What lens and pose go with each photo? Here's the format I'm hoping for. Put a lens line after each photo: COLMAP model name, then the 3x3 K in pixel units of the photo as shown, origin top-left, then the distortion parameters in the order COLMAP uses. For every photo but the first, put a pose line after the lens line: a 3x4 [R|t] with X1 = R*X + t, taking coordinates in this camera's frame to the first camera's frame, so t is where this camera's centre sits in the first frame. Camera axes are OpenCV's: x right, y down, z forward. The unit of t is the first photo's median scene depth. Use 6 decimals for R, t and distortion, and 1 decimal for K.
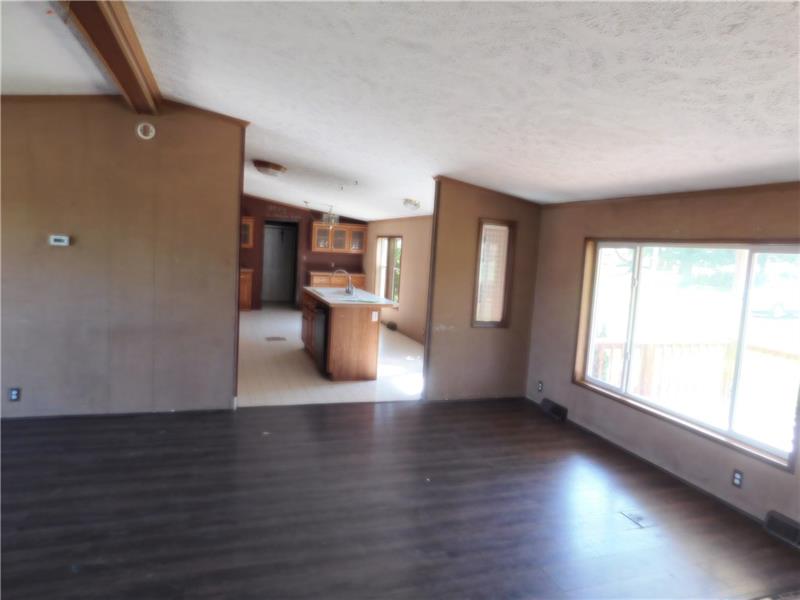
lens RADIAL K [[533.4, 0, 400.0], [0, 533.4, 300.0], [0, 0, 1]] dist [-0.006750, -0.000352]
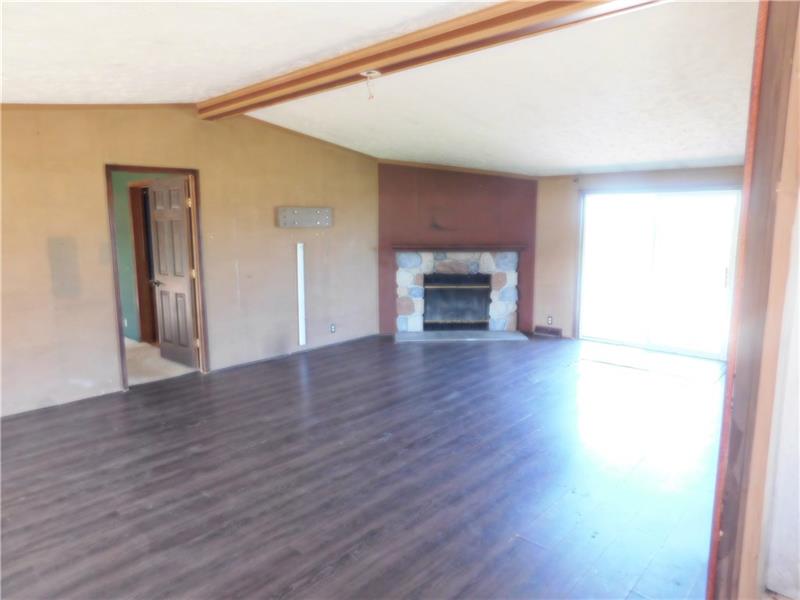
lens RADIAL K [[533.4, 0, 400.0], [0, 533.4, 300.0], [0, 0, 1]] dist [-0.006750, -0.000352]
pose [[-0.891158, 0.010088, -0.453582, 0.066305], [-0.096238, 0.972799, 0.210716, -0.198443], [0.443369, 0.231433, -0.865946, 2.066963]]
